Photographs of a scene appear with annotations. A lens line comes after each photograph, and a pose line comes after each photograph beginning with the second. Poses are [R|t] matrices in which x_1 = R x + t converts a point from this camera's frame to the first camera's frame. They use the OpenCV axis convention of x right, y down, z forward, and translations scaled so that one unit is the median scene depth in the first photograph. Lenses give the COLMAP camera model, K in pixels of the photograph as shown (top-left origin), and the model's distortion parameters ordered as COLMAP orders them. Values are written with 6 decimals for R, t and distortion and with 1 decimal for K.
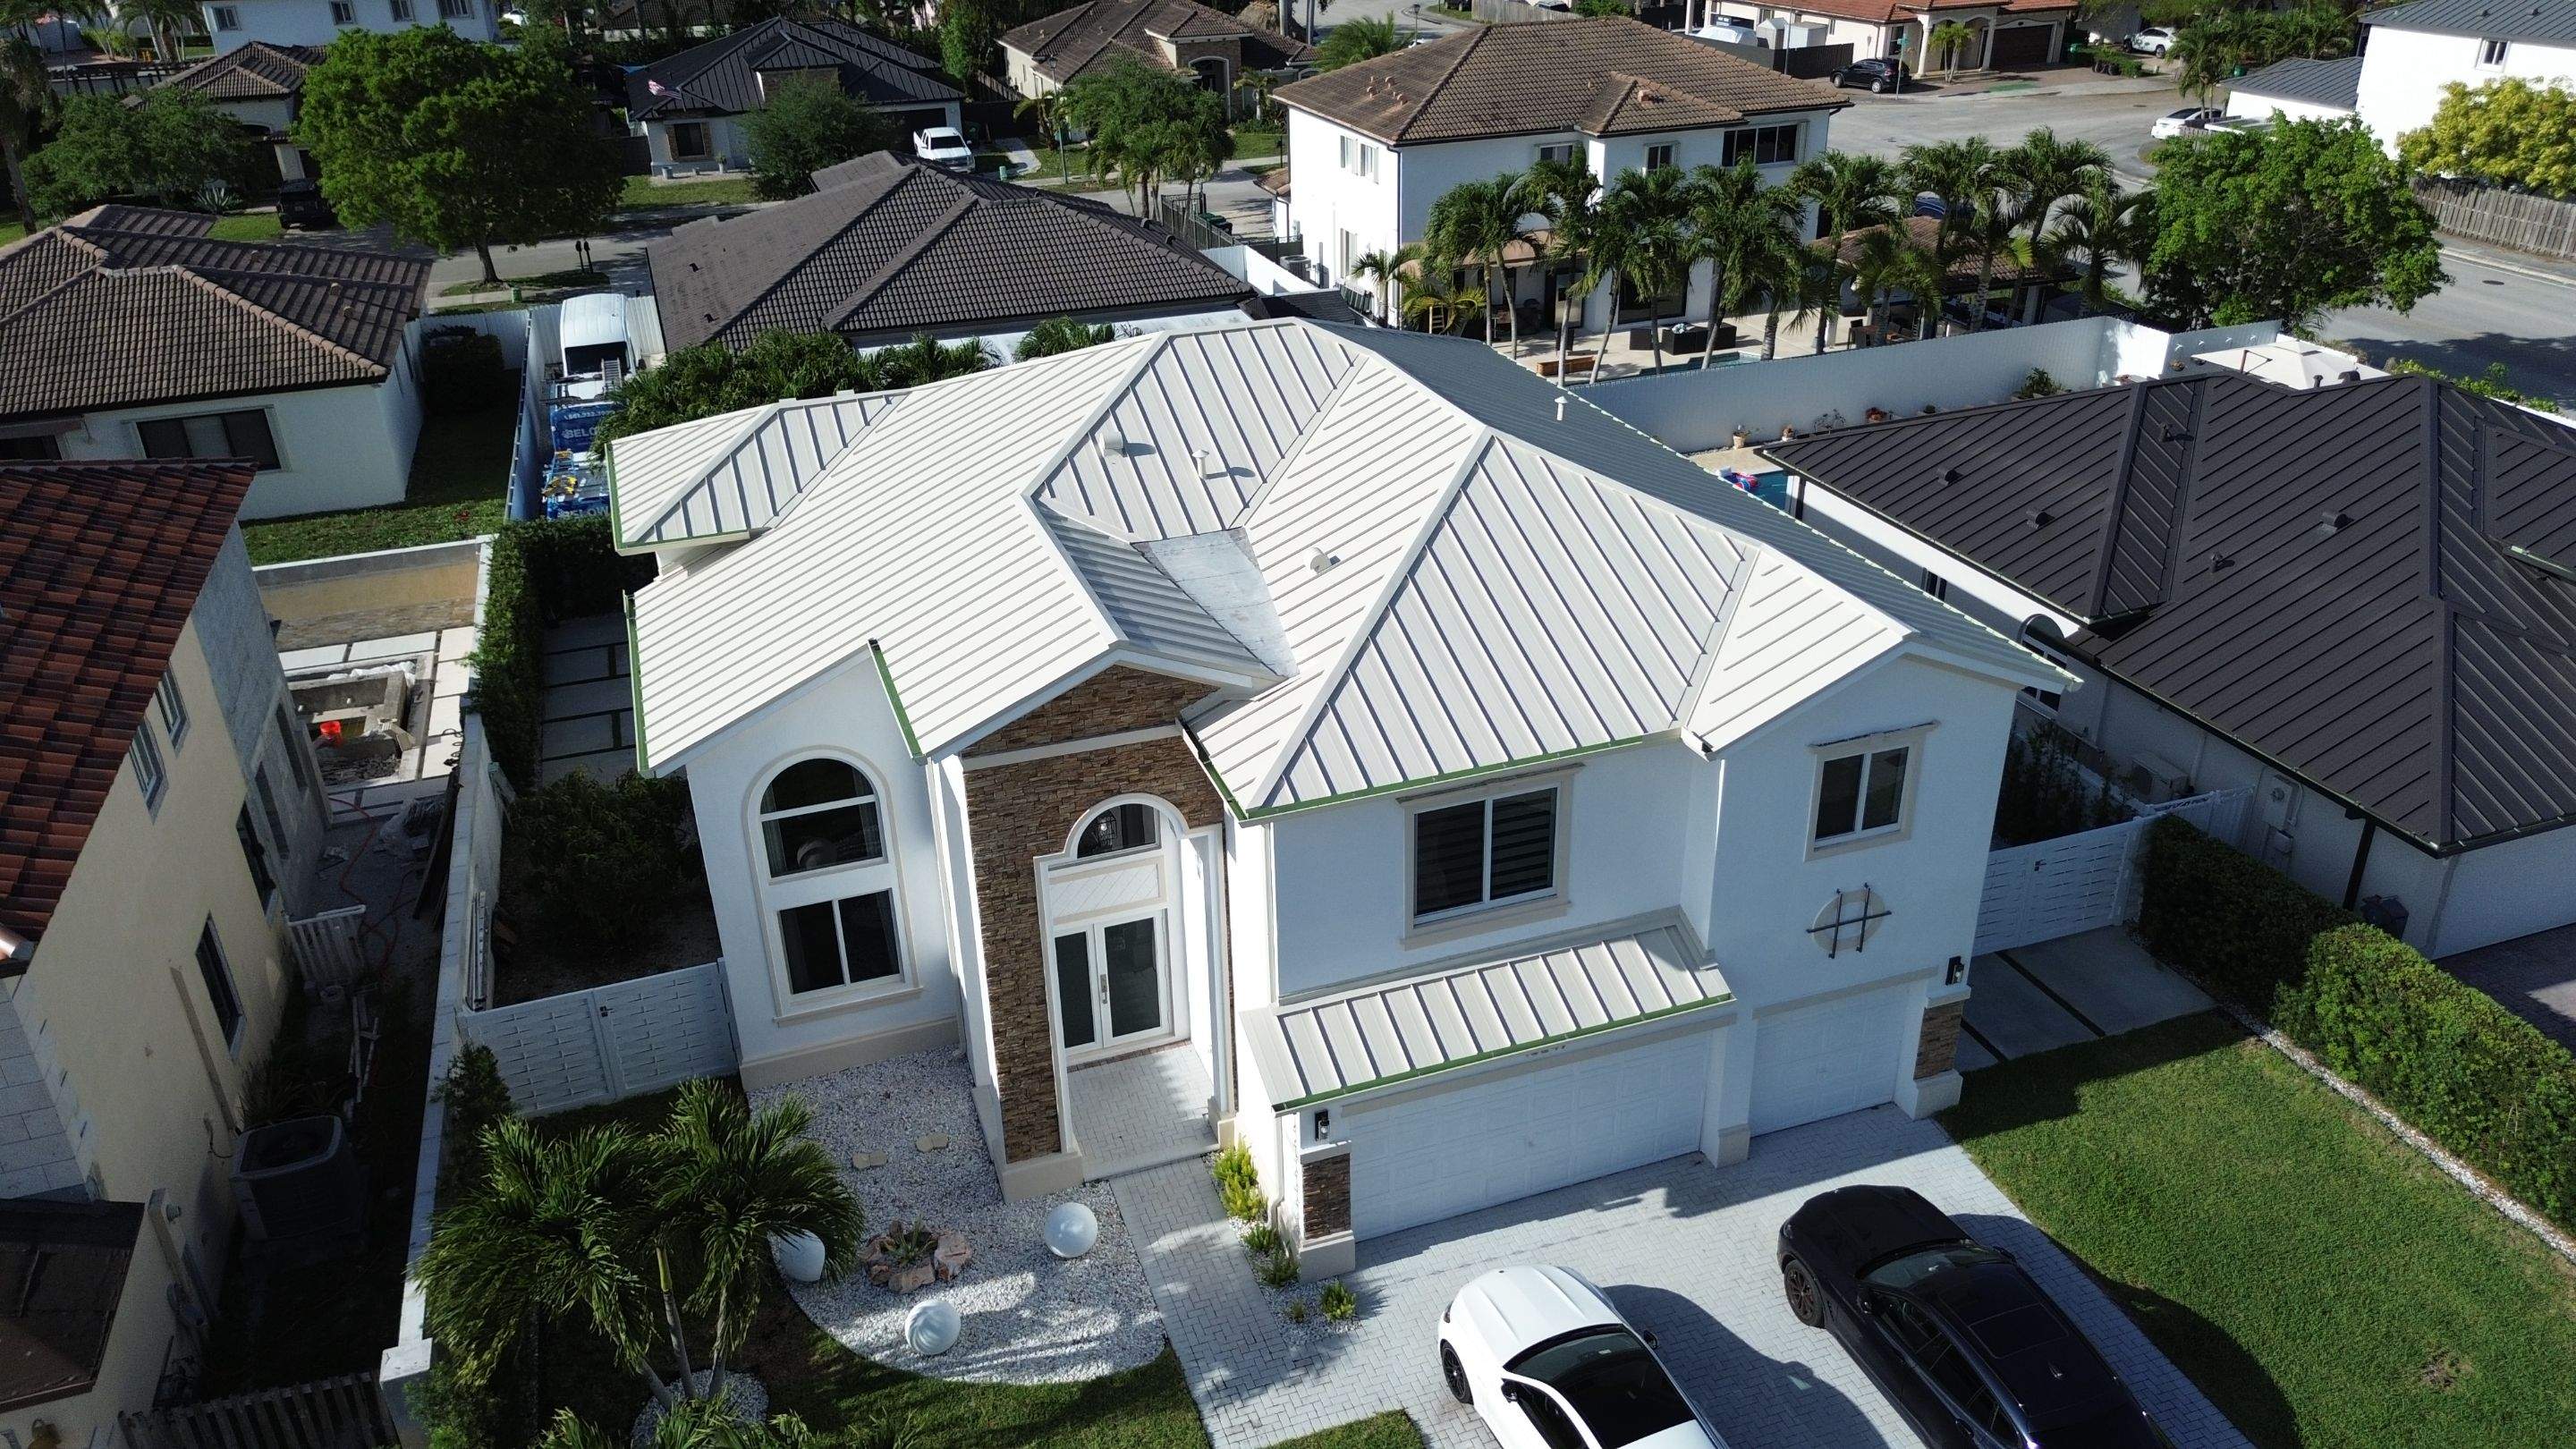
lens RADIAL K [[1829.1, 0, 1294.2], [0, 1829.1, 727.8], [0, 0, 1]] dist [0.062031, -0.058061]
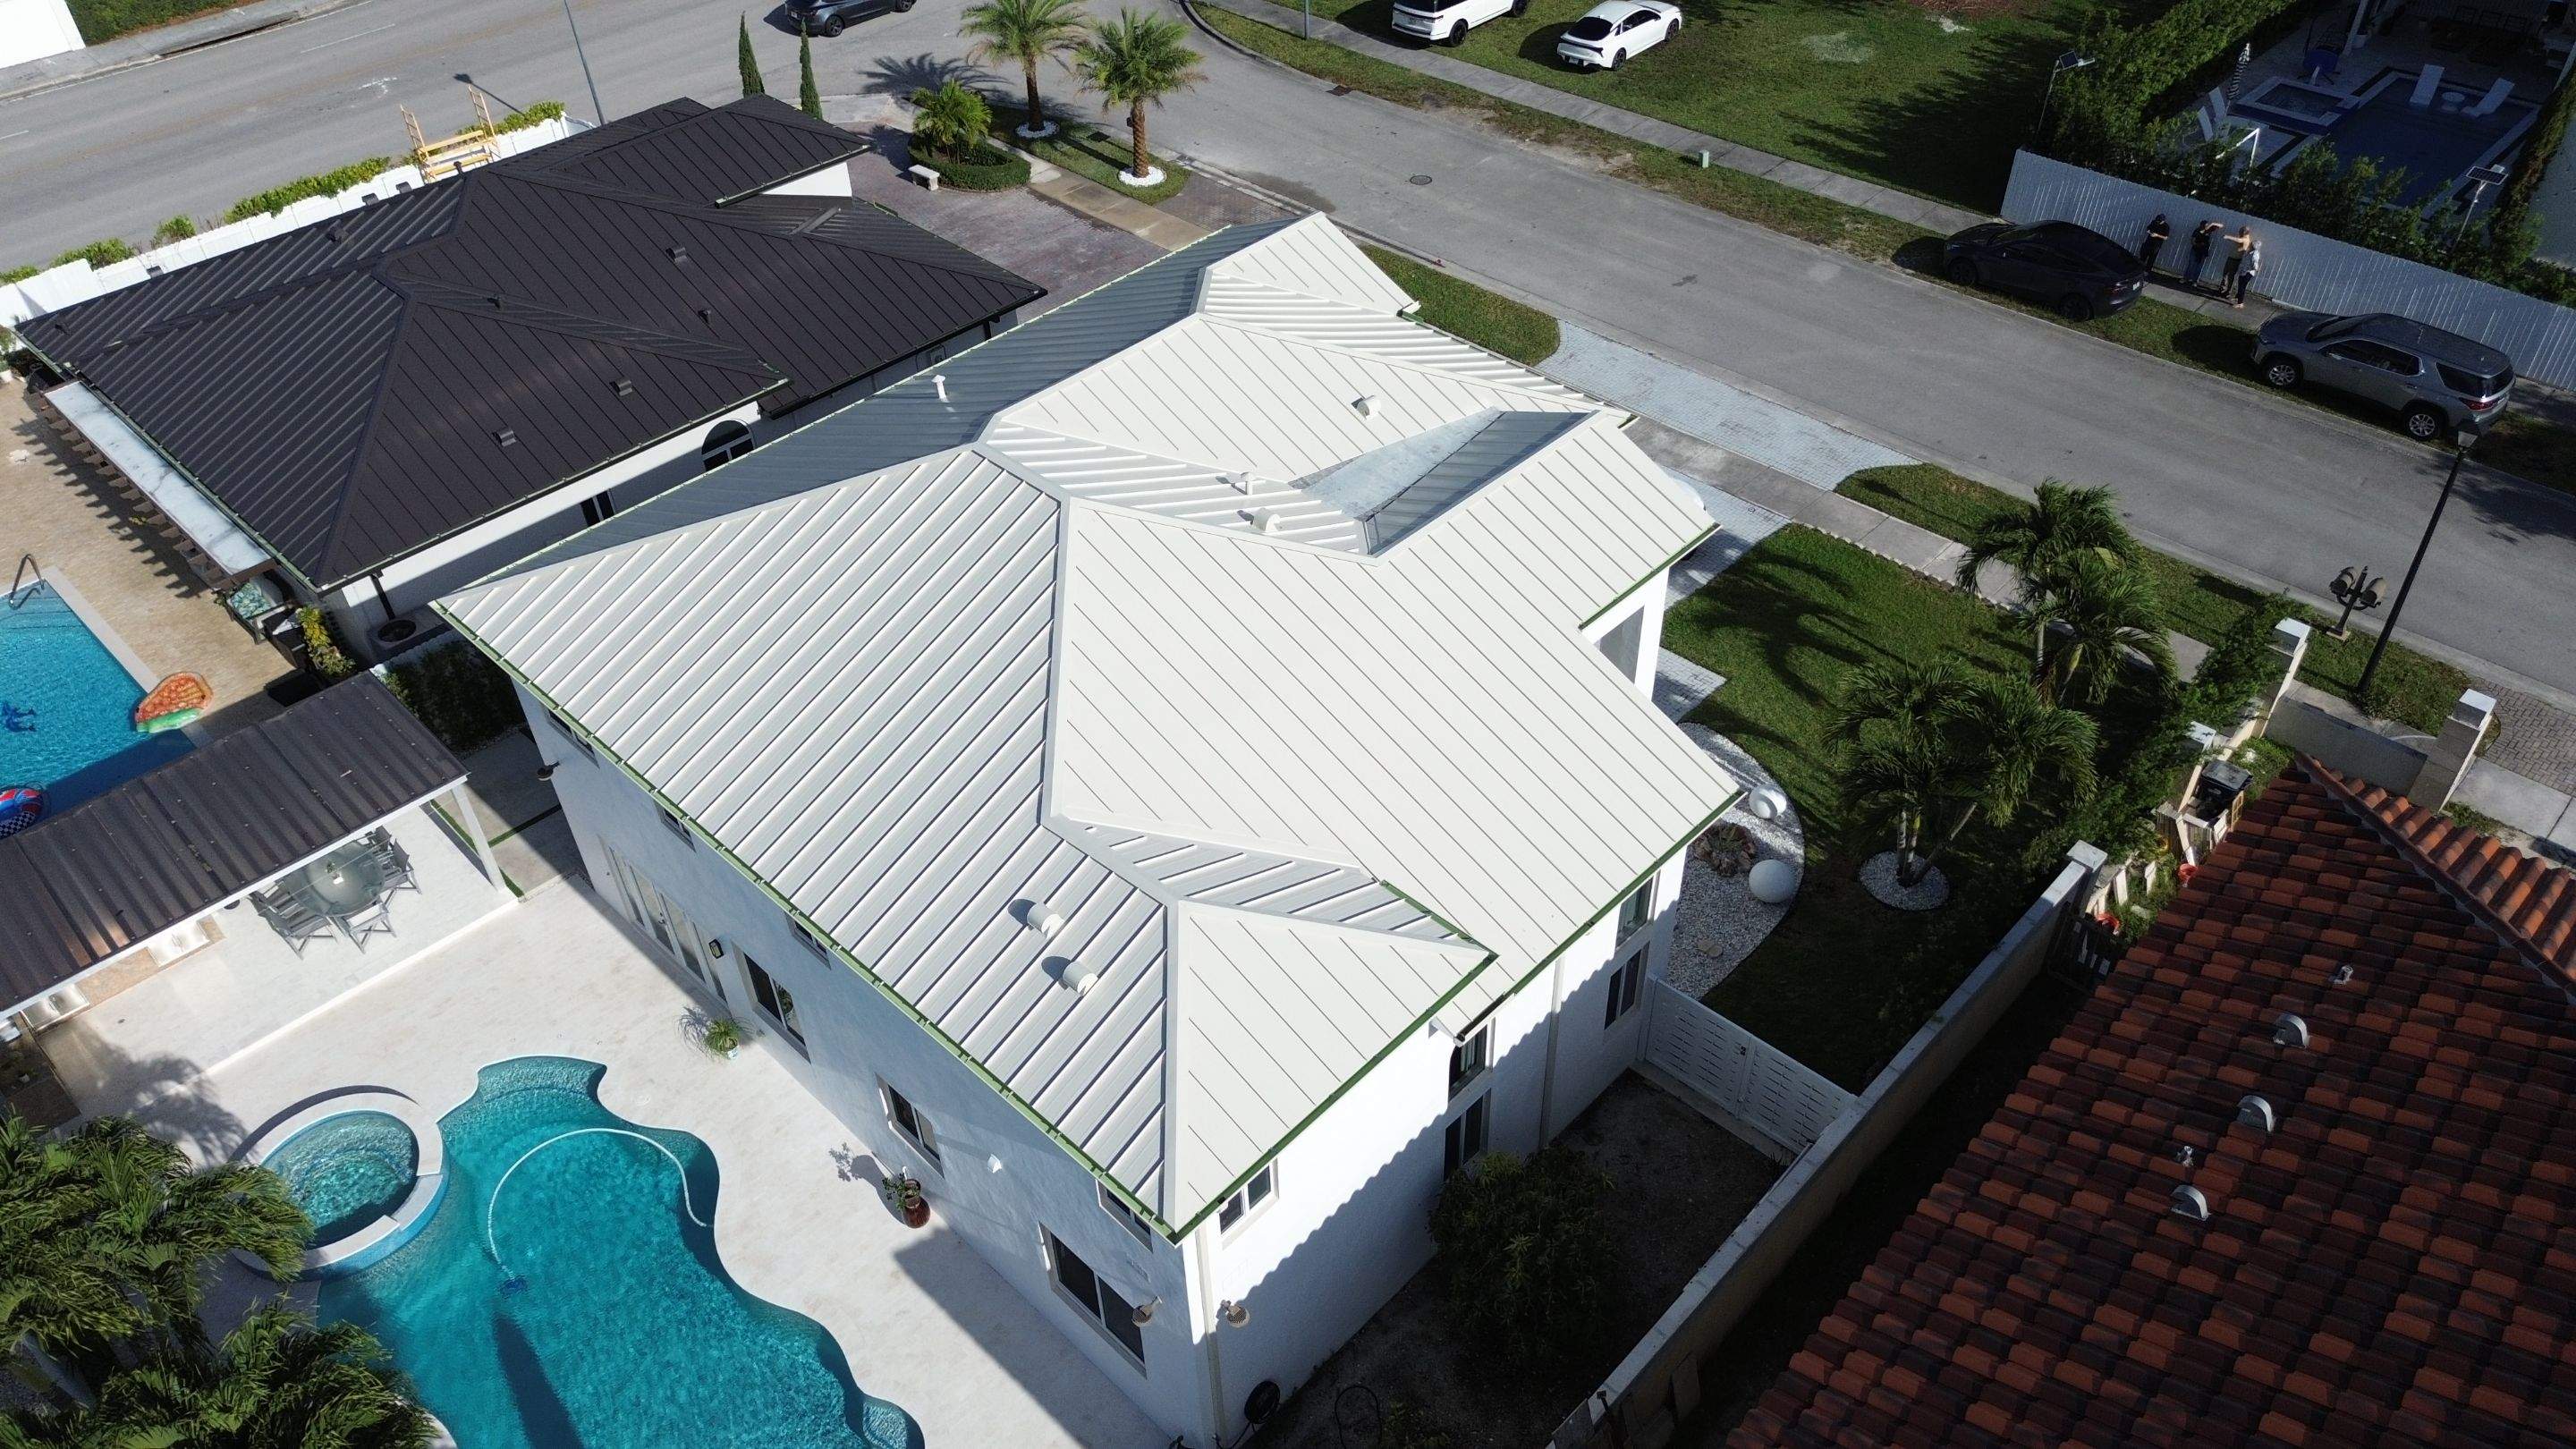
lens RADIAL K [[1829.1, 0, 1294.2], [0, 1829.1, 727.8], [0, 0, 1]] dist [0.062031, -0.058061]
pose [[-0.446000, -0.558870, 0.699105, -0.871401], [0.436724, 0.545913, 0.715019, -0.803634], [-0.781253, 0.624214, 0.000594, 1.049619]]
